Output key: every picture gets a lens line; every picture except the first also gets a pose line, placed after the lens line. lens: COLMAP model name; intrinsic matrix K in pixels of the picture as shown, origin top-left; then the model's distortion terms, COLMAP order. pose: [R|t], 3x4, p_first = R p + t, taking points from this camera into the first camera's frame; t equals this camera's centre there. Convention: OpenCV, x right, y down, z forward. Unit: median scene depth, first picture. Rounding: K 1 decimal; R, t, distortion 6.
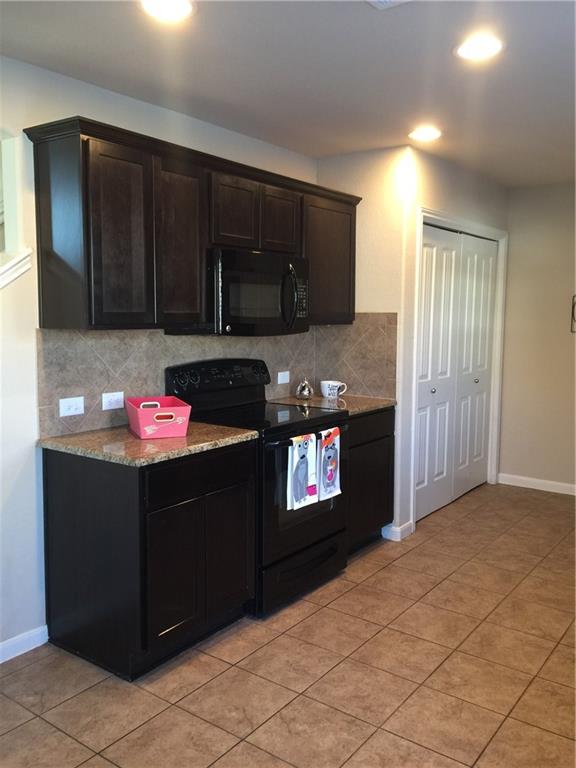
lens RADIAL K [[652.3, 0, 286.8], [0, 652.3, 375.2], [0, 0, 1]] dist [0.055666, -0.099234]
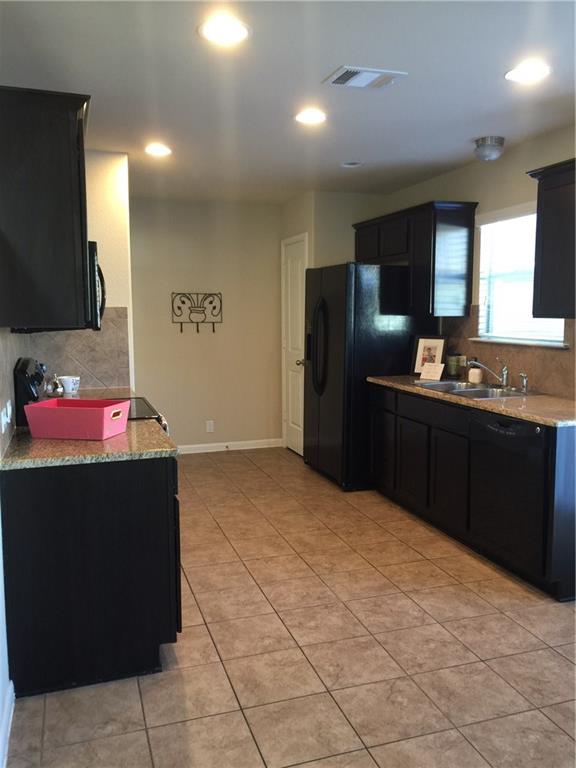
lens RADIAL K [[658.1, 0, 288.0], [0, 658.1, 384.0], [0, 0, 1]] dist [0.074864, -0.174846]
pose [[0.573778, -0.105619, 0.812172, -0.564816], [0.090893, 0.993736, 0.065017, -0.014811], [-0.813952, 0.036515, 0.579784, 0.142915]]
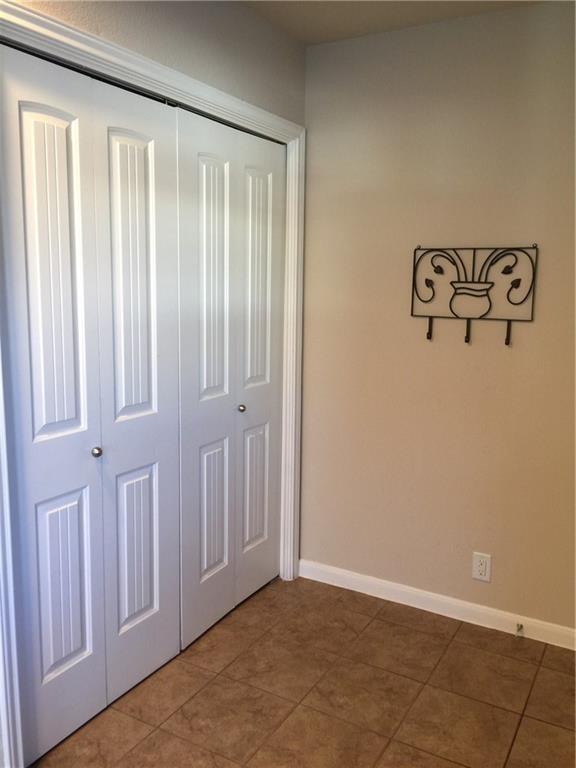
lens RADIAL K [[663.8, 0, 288.0], [0, 663.8, 384.0], [0, 0, 1]] dist [0.072876, -0.003580]
pose [[0.992124, -0.016666, 0.124147, 0.325917], [0.009431, 0.998235, 0.058638, -0.052988], [-0.124906, -0.057005, 0.990530, 0.577471]]
